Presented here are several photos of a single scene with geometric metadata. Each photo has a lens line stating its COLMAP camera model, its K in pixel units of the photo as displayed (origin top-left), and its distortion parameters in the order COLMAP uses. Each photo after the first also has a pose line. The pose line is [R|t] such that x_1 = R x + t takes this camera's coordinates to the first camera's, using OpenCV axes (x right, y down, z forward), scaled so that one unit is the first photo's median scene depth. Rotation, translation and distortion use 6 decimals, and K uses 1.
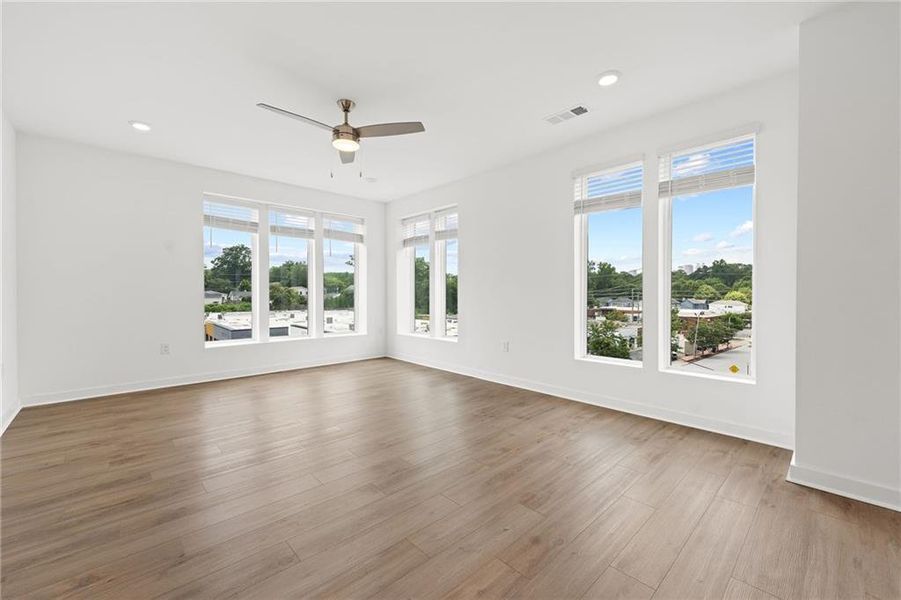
lens RADIAL K [[367.4, 0, 452.1], [0, 367.4, 297.8], [0, 0, 1]] dist [-0.000139, -0.000101]
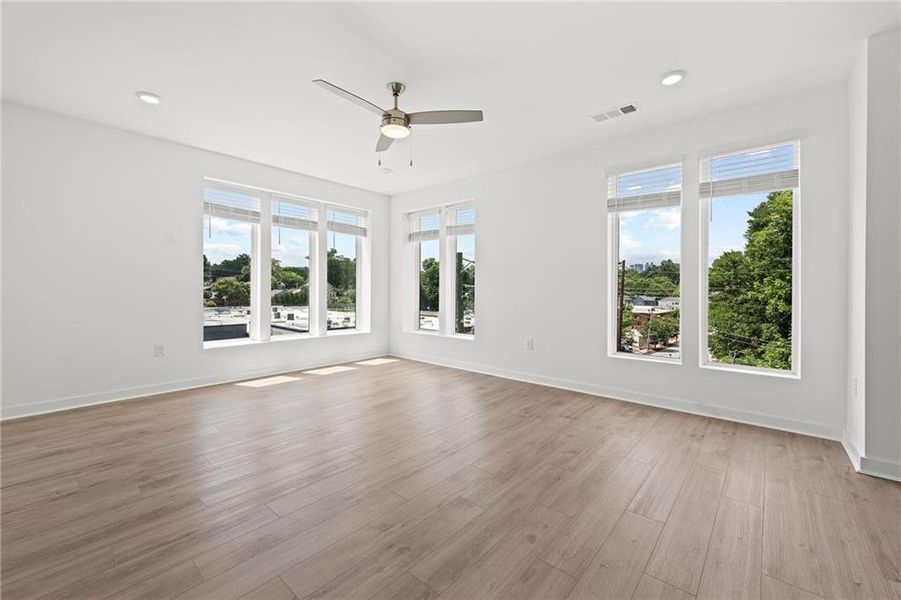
lens RADIAL K [[367.0, 0, 454.1], [0, 367.0, 290.6], [0, 0, 1]] dist [-0.000987, 0.000008]
pose [[0.994533, 0.005357, 0.104282, -0.137737], [-0.004346, 0.999941, -0.009926, -0.000717], [-0.104329, 0.009418, 0.994498, 0.034319]]
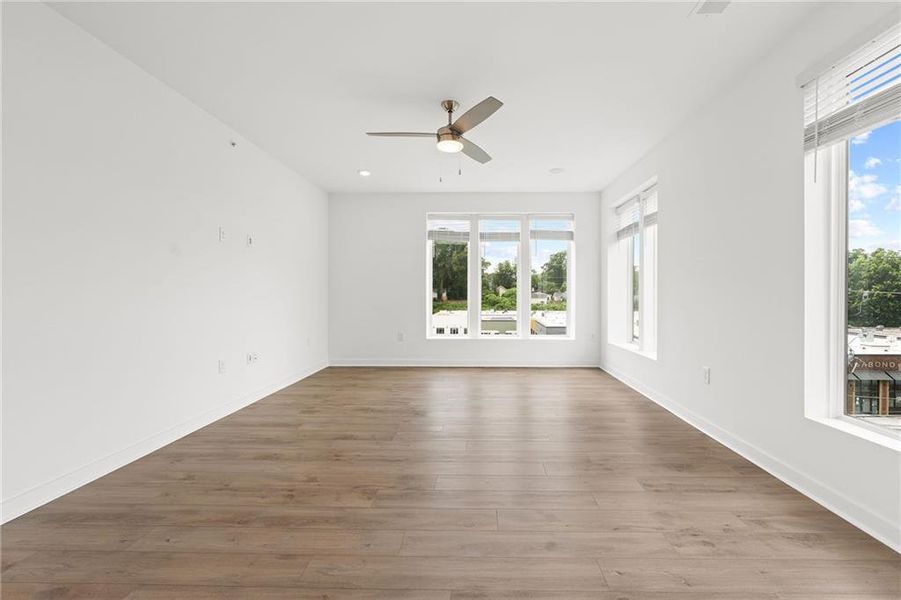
lens RADIAL K [[370.0, 0, 470.0], [0, 370.0, 296.6], [0, 0, 1]] dist [-0.002802, -0.000590]
pose [[0.715595, 0.006133, -0.698489, 0.264512], [-0.010275, 0.999946, -0.001746, -0.004364], [0.698440, 0.008426, 0.715619, 0.190546]]
